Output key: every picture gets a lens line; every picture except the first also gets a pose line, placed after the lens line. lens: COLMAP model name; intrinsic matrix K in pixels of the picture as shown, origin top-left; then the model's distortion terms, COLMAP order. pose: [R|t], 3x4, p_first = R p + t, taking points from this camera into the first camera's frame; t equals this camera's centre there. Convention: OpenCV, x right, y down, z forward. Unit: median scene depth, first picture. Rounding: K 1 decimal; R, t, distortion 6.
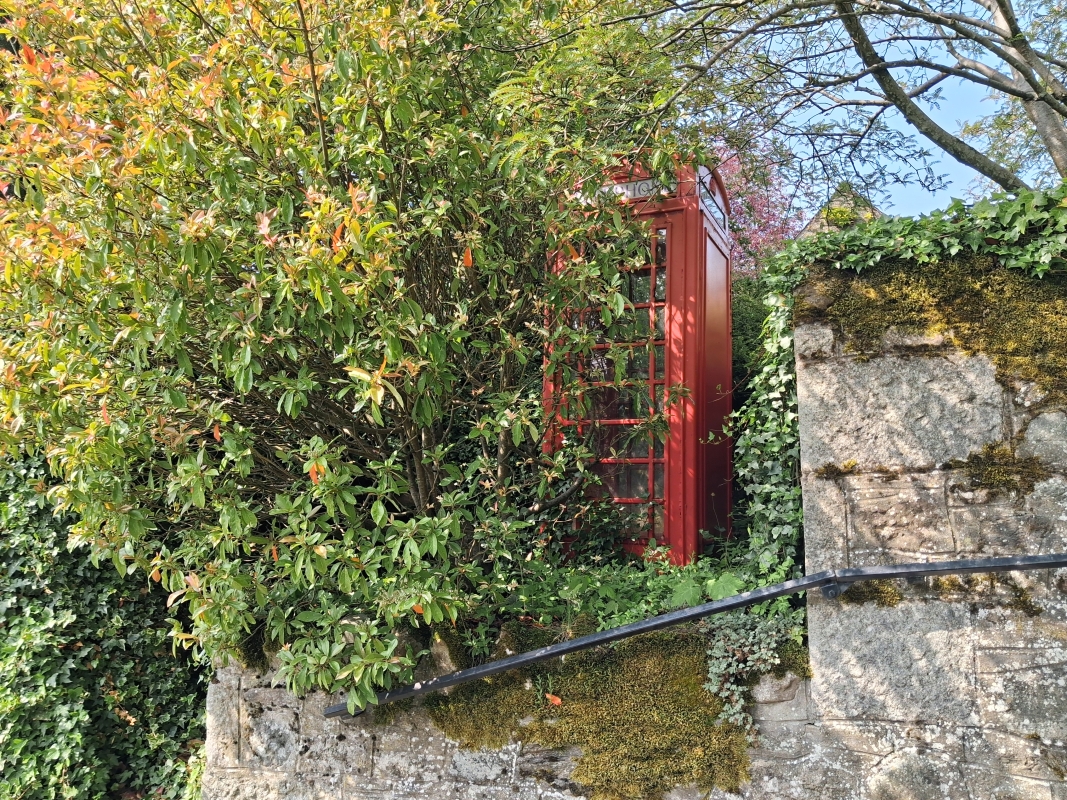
lens RADIAL K [[849.1, 0, 515.4], [0, 849.1, 421.6], [0, 0, 1]] dist [0.006175, -0.019846]
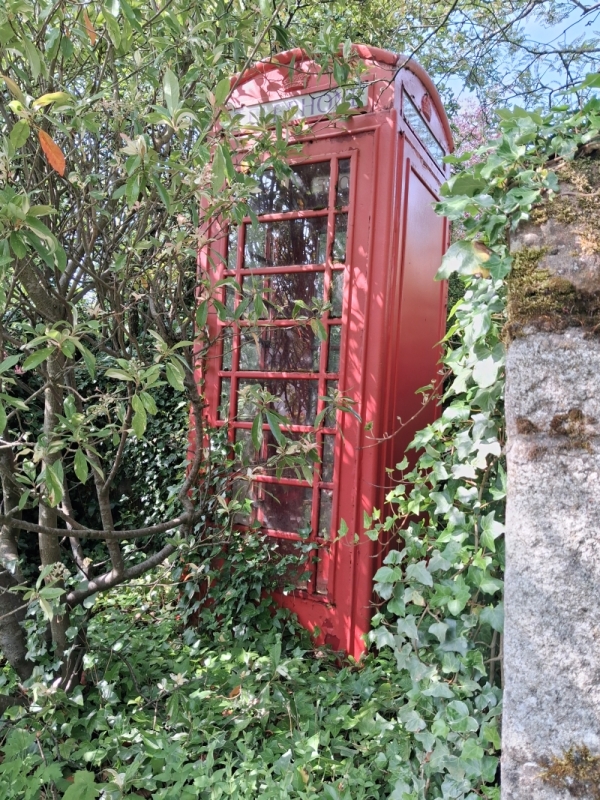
lens RADIAL K [[636.6, 0, 299.3], [0, 636.6, 398.7], [0, 0, 1]] dist [0.006175, -0.019846]
pose [[0.998877, 0.036228, -0.030533, 0.226942], [-0.034030, 0.996990, 0.069657, -0.092712], [0.032965, -0.068540, 0.997104, 0.661230]]
